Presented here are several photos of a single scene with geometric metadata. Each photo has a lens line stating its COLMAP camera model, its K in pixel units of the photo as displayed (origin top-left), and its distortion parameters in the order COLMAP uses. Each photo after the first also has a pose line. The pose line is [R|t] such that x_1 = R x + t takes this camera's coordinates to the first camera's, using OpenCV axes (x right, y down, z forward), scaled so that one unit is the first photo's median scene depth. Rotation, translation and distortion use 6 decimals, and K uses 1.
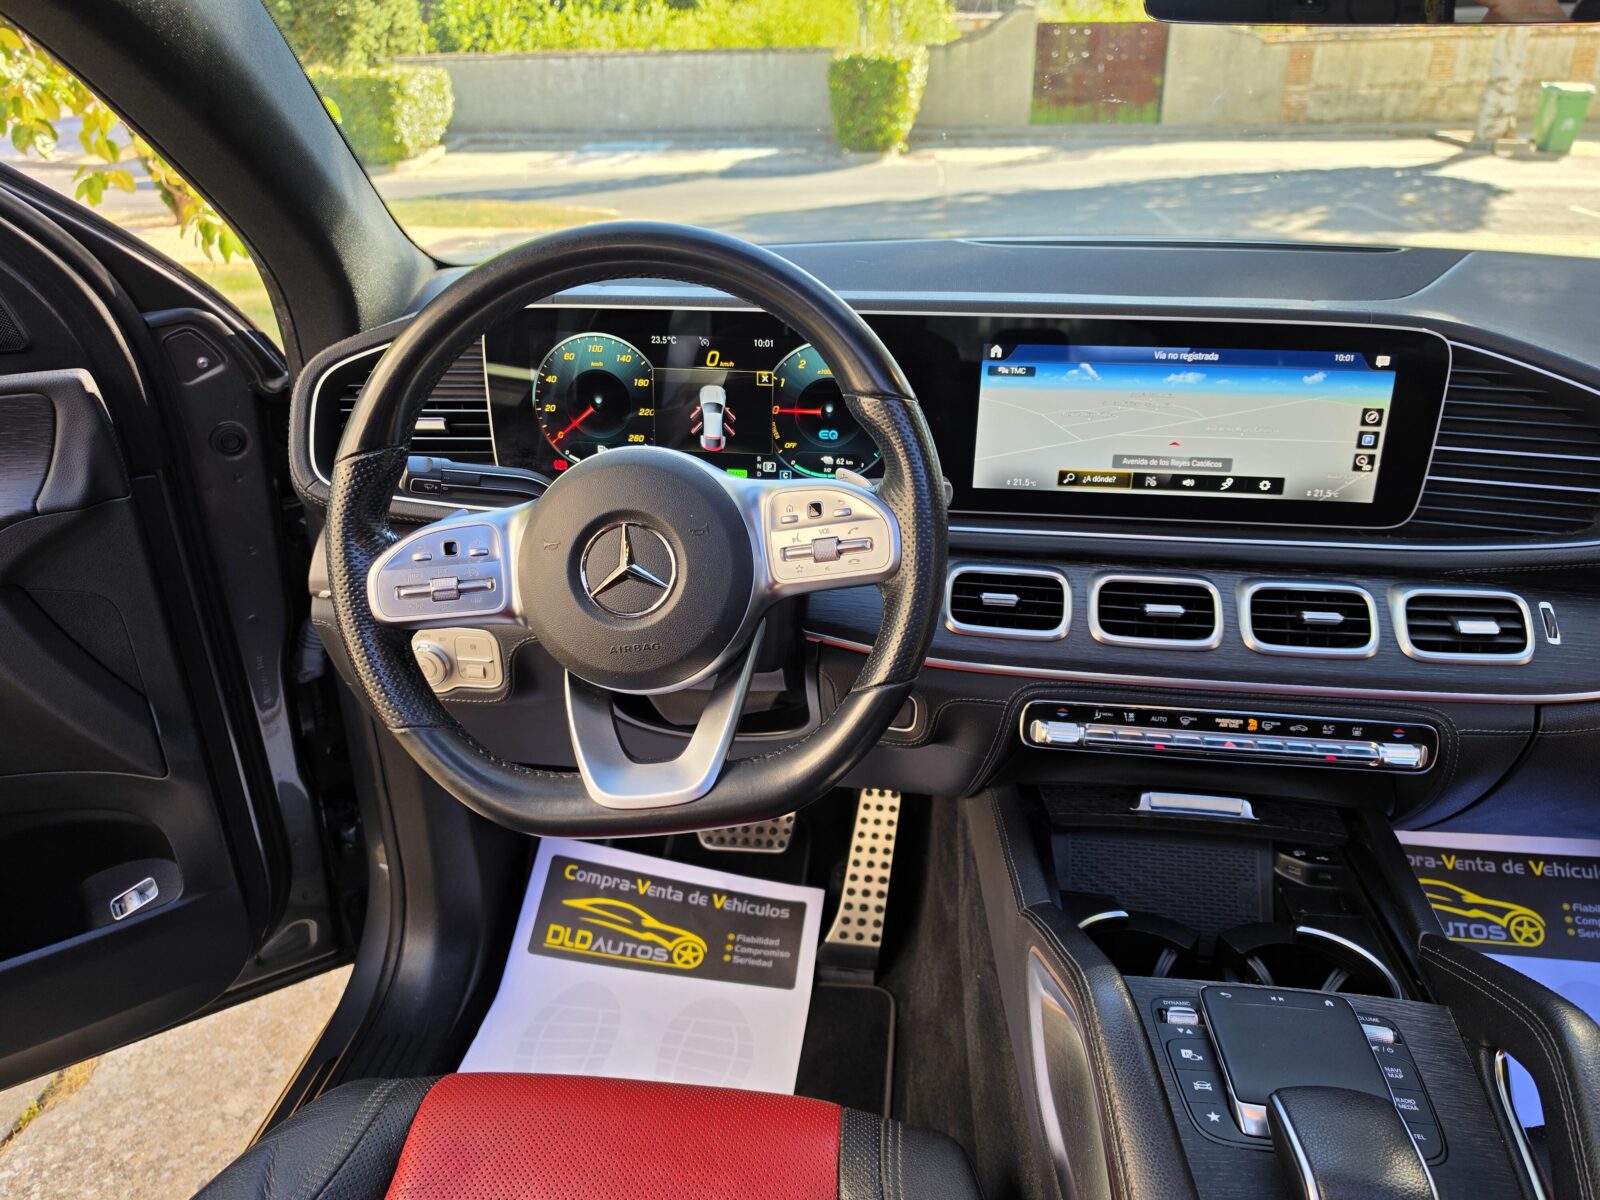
lens RADIAL K [[1113.3, 0, 798.6], [0, 1113.3, 620.7], [0, 0, 1]] dist [0.072898, -0.093867]
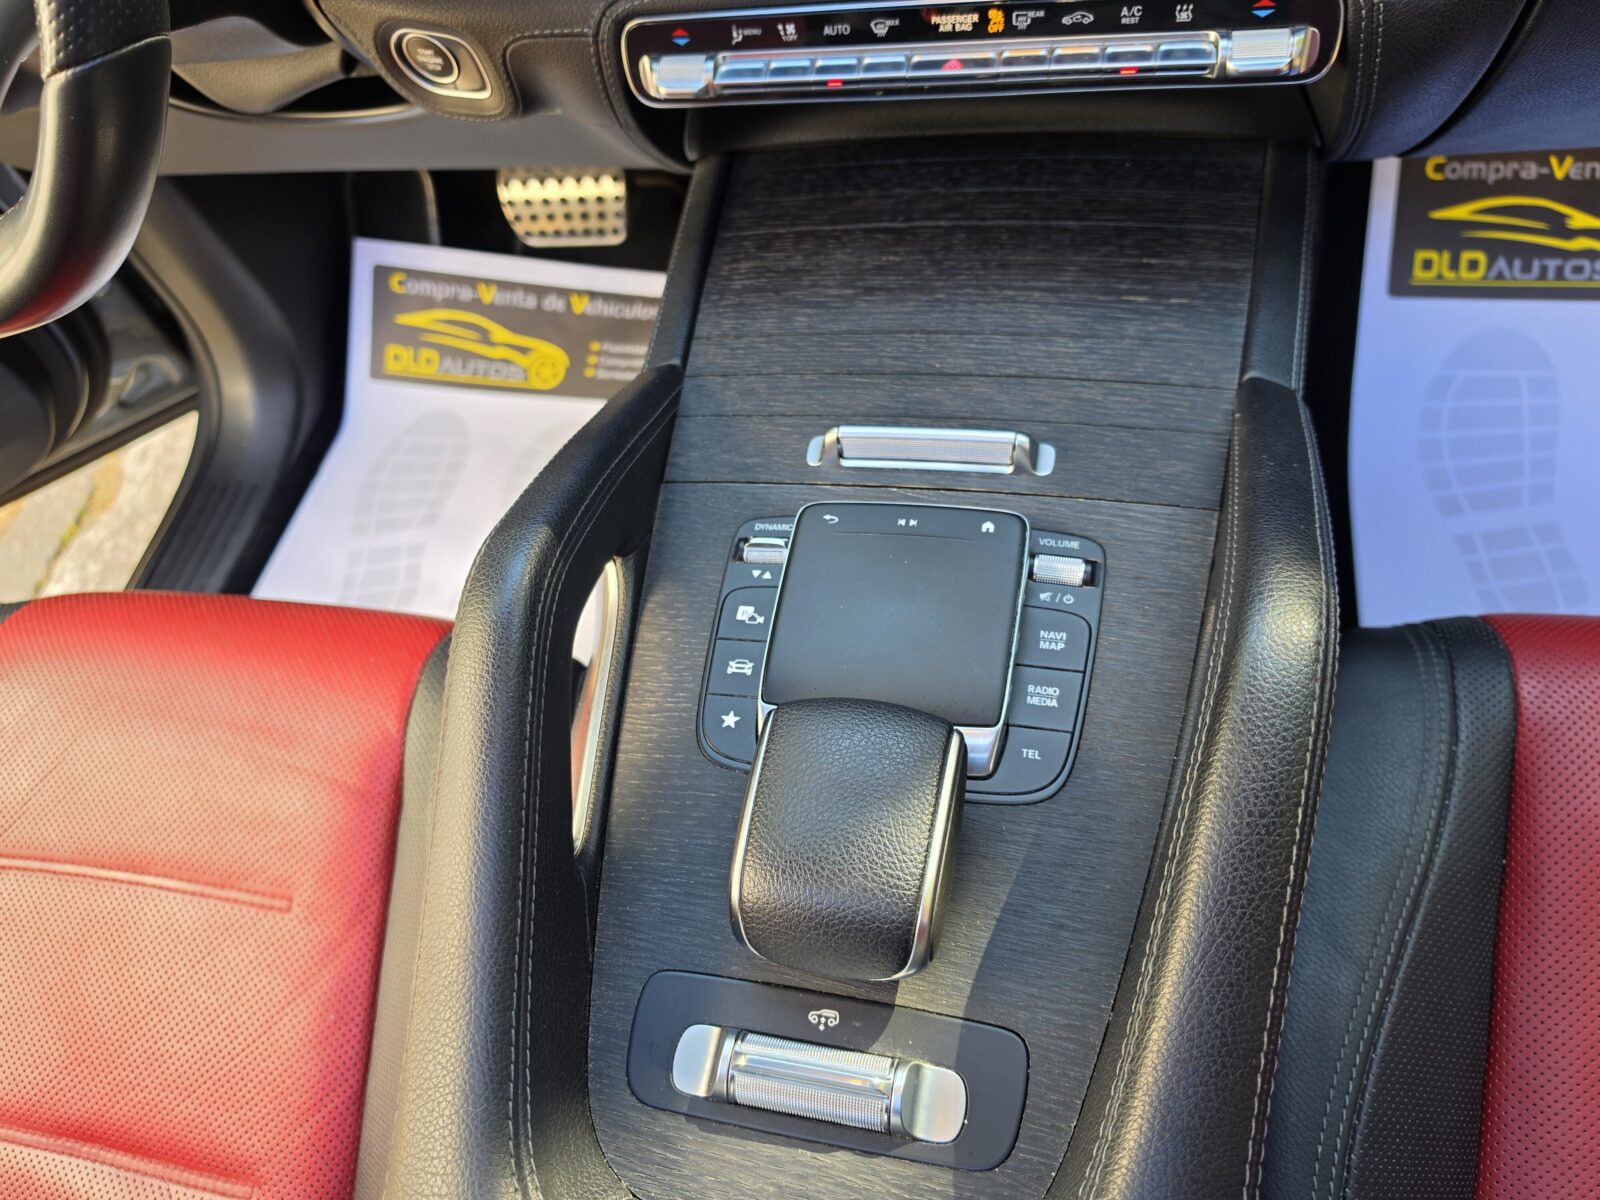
lens RADIAL K [[1140.4, 0, 800.0], [0, 1140.4, 600.0], [0, 0, 1]] dist [0.008602, -0.008712]
pose [[0.981845, -0.026865, -0.187775, 0.256525], [0.123581, 0.841598, 0.525776, 0.016005], [0.143906, -0.539436, 0.829638, 0.233221]]
